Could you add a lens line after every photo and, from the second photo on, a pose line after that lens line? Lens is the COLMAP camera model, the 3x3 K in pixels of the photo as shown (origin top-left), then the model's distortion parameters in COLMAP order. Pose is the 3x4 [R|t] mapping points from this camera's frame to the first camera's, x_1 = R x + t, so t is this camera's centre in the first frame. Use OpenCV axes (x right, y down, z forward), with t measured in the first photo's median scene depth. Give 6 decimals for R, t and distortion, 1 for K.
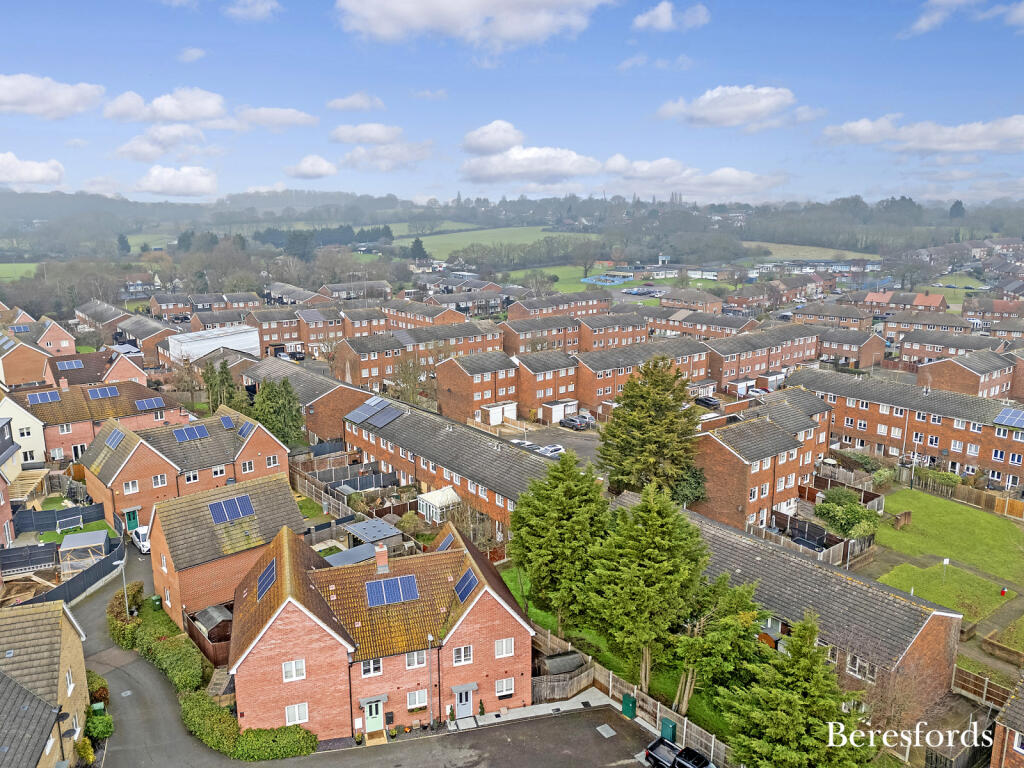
lens RADIAL K [[751.4, 0, 507.3], [0, 751.4, 388.5], [0, 0, 1]] dist [0.082242, -0.080790]
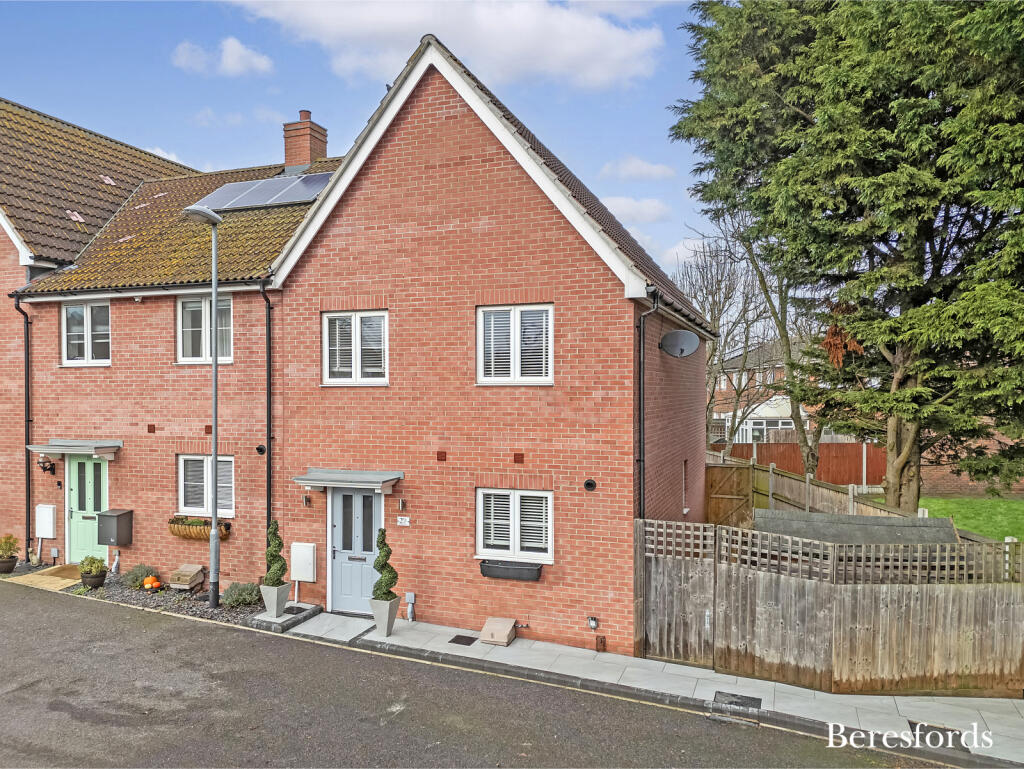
lens RADIAL K [[751.4, 0, 507.3], [0, 751.4, 389.0], [0, 0, 1]] dist [0.082242, -0.080790]
pose [[0.796546, -0.003020, -0.604570, 0.140470], [-0.132541, 0.974789, -0.179498, 0.403193], [0.589870, 0.223108, 0.776064, 0.827331]]
